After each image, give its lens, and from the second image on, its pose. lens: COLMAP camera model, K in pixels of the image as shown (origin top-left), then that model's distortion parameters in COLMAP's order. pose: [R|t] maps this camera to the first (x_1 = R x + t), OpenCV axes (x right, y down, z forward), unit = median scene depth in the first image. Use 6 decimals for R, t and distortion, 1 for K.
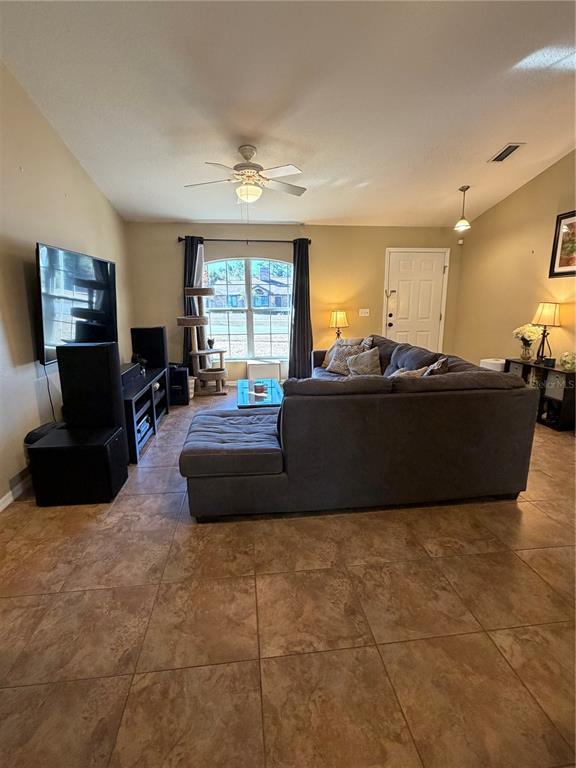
lens RADIAL K [[382.3, 0, 289.3], [0, 382.3, 384.3], [0, 0, 1]] dist [0.000619, 0.000976]
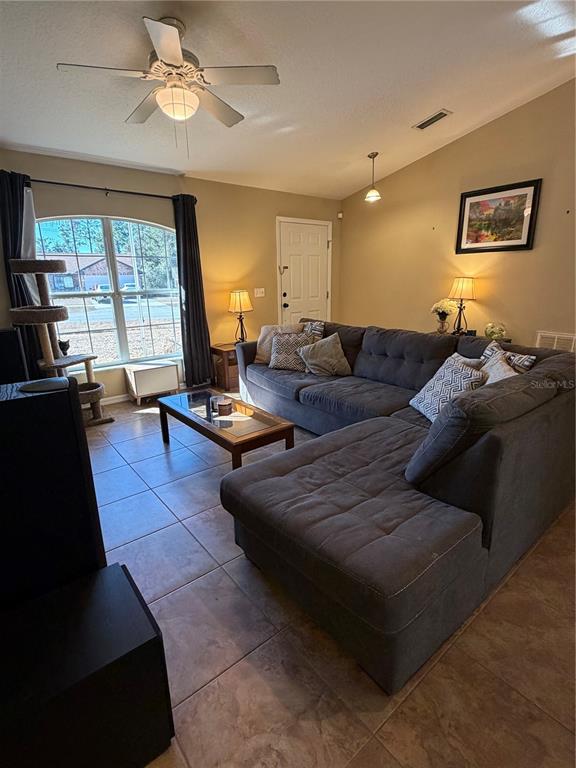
lens RADIAL K [[382.3, 0, 288.2], [0, 382.3, 383.0], [0, 0, 1]] dist [0.000619, 0.000976]
pose [[0.844663, -0.152178, 0.513211, -0.238912], [0.127113, 0.988337, 0.083856, -0.056268], [-0.519987, -0.005594, 0.854156, 0.260018]]
